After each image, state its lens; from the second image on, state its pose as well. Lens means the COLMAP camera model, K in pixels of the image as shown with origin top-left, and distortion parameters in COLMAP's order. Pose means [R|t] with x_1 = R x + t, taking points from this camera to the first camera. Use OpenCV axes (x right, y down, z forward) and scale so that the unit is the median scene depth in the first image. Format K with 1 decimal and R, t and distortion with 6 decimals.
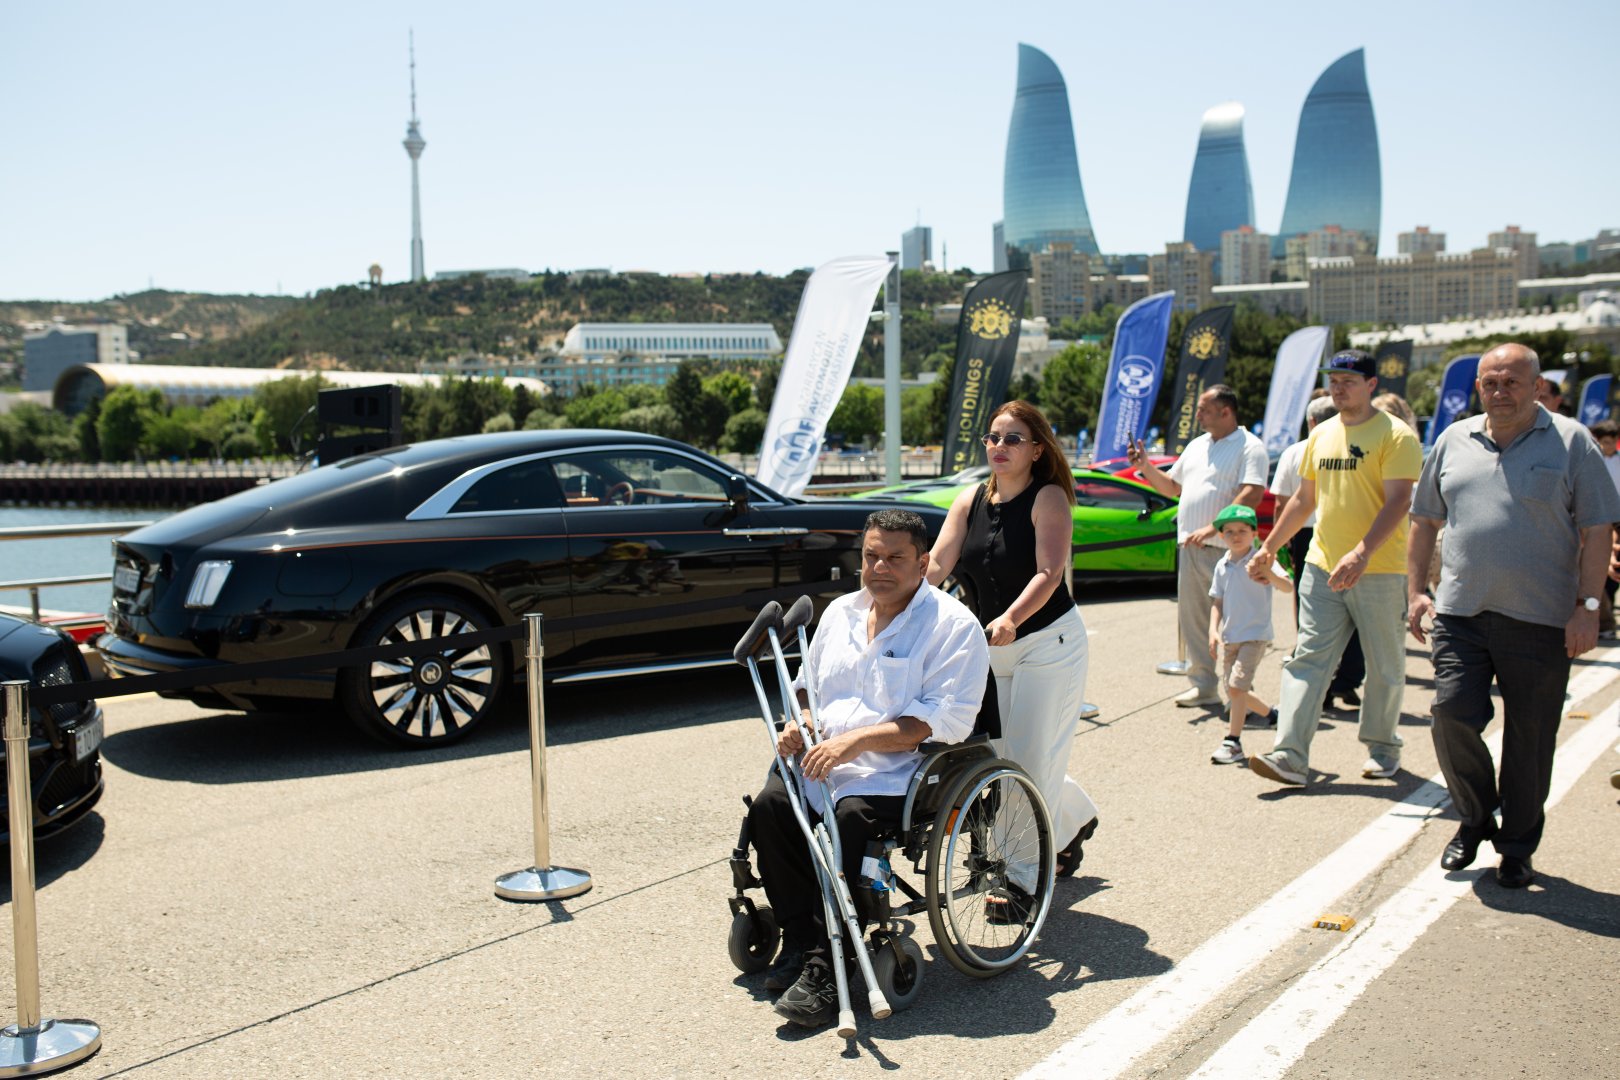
lens RADIAL K [[1529.7, 0, 810.0], [0, 1529.7, 540.0], [0, 0, 1]] dist [-0.065774, 0.097533]
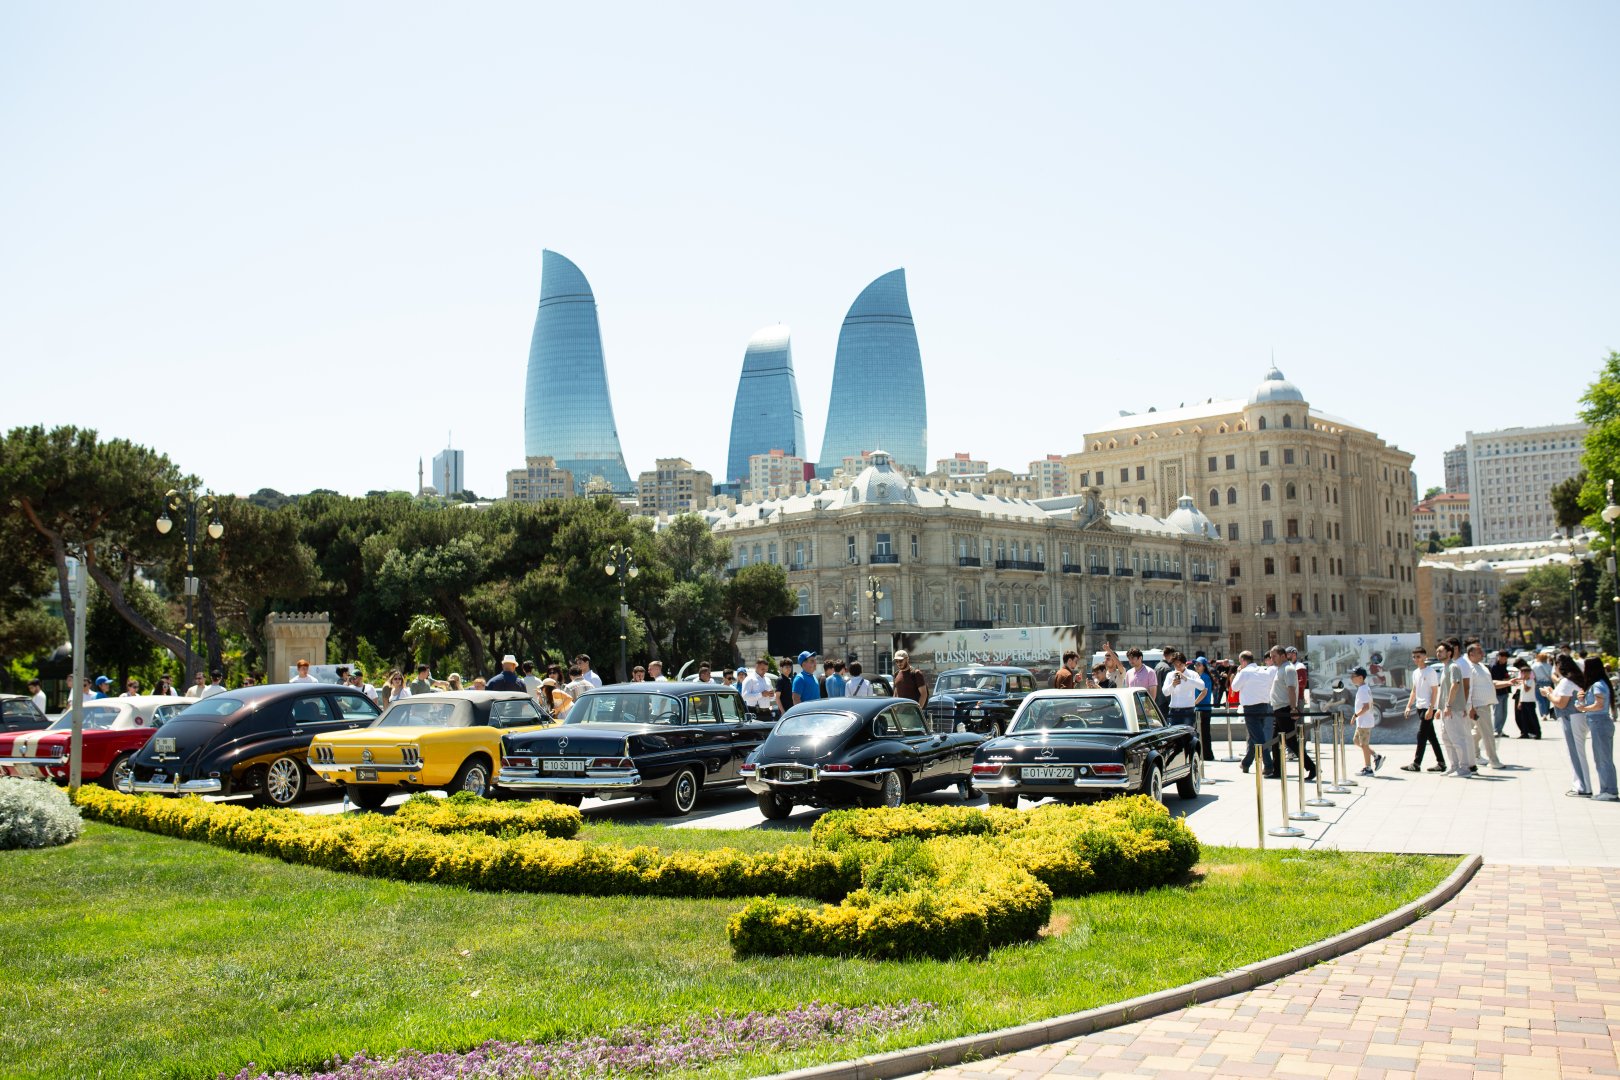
lens RADIAL K [[1529.7, 0, 810.0], [0, 1529.7, 540.0], [0, 0, 1]] dist [-0.065774, 0.097533]
pose [[0.976081, 0.016052, 0.216816, 0.123568], [0.018759, 0.987333, -0.157551, -0.011761], [-0.216598, 0.157850, 0.963415, 0.145887]]
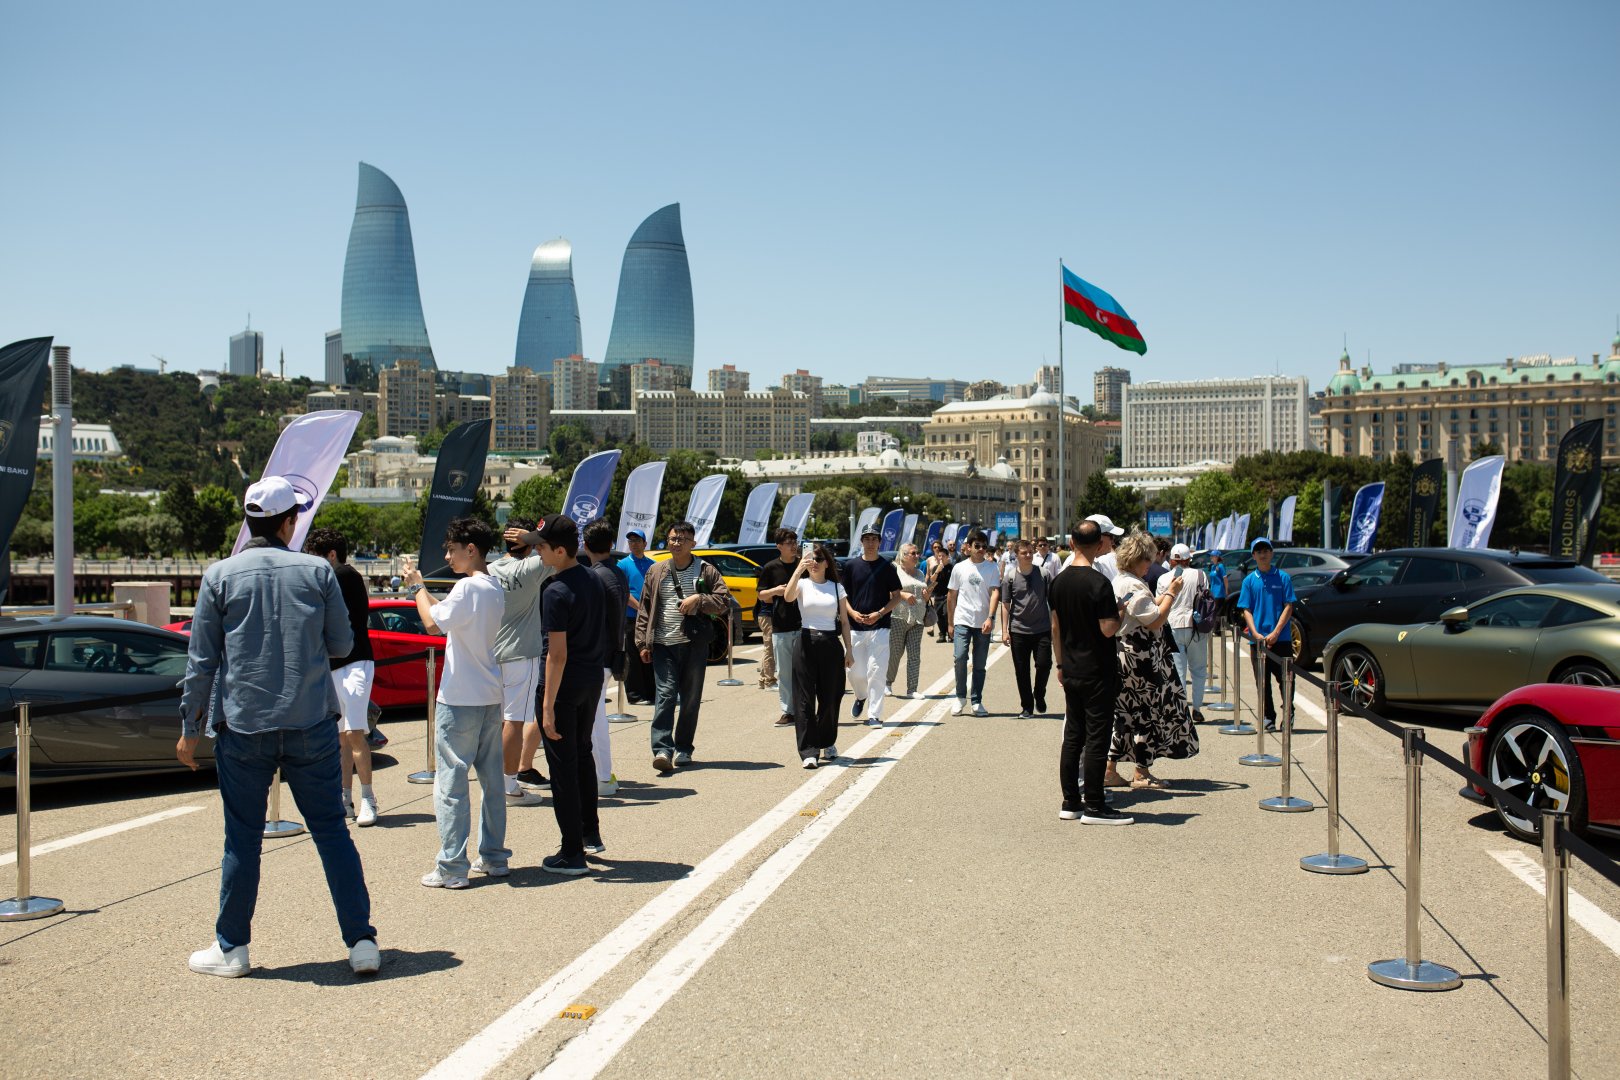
lens RADIAL K [[1529.7, 0, 810.0], [0, 1529.7, 540.0], [0, 0, 1]] dist [-0.065774, 0.097533]
pose [[0.902124, 0.019315, 0.431045, -0.031703], [0.012023, 0.997484, -0.069860, 0.003046], [-0.431310, 0.068205, 0.899622, -0.043663]]
